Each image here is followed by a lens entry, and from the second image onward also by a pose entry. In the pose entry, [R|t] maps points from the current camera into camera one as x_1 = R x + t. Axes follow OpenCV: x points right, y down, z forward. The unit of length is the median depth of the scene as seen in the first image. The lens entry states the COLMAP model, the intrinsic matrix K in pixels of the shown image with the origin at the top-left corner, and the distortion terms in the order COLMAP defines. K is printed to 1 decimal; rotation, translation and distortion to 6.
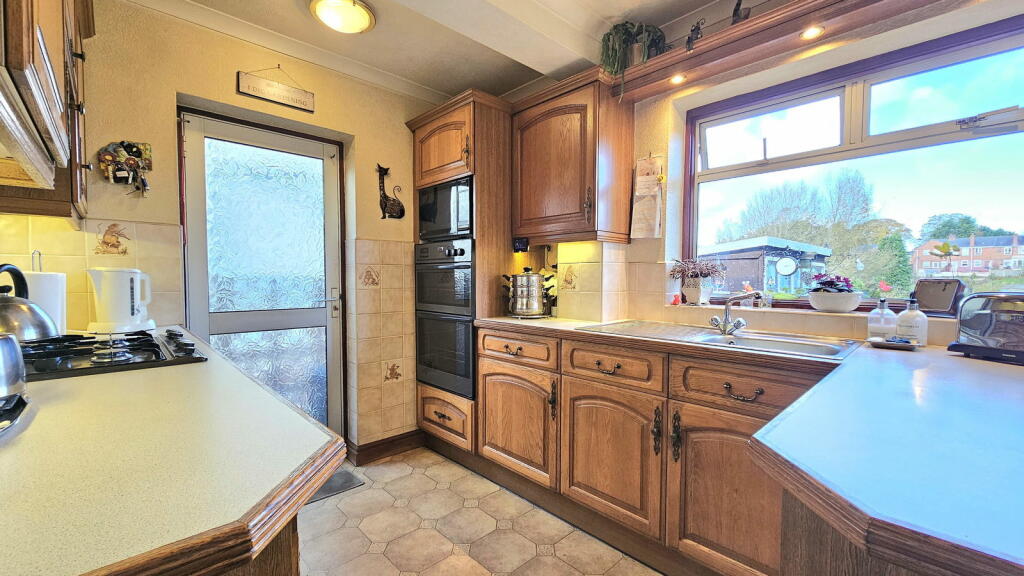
lens RADIAL K [[415.6, 0, 512.0], [0, 415.6, 288.0], [0, 0, 1]] dist [0.001086, 0.000123]
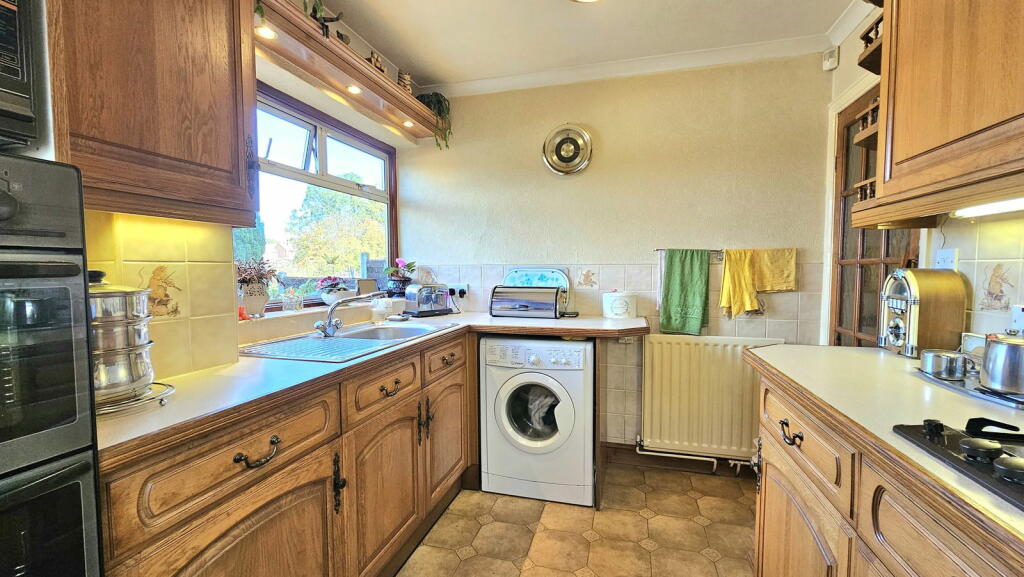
lens RADIAL K [[415.6, 0, 512.0], [0, 415.6, 288.5], [0, 0, 1]] dist [0.001086, 0.000123]
pose [[-0.493483, -0.044535, 0.868615, -0.570902], [0.022778, 0.997684, 0.064093, -0.060353], [-0.869457, 0.051414, -0.491326, 1.064307]]
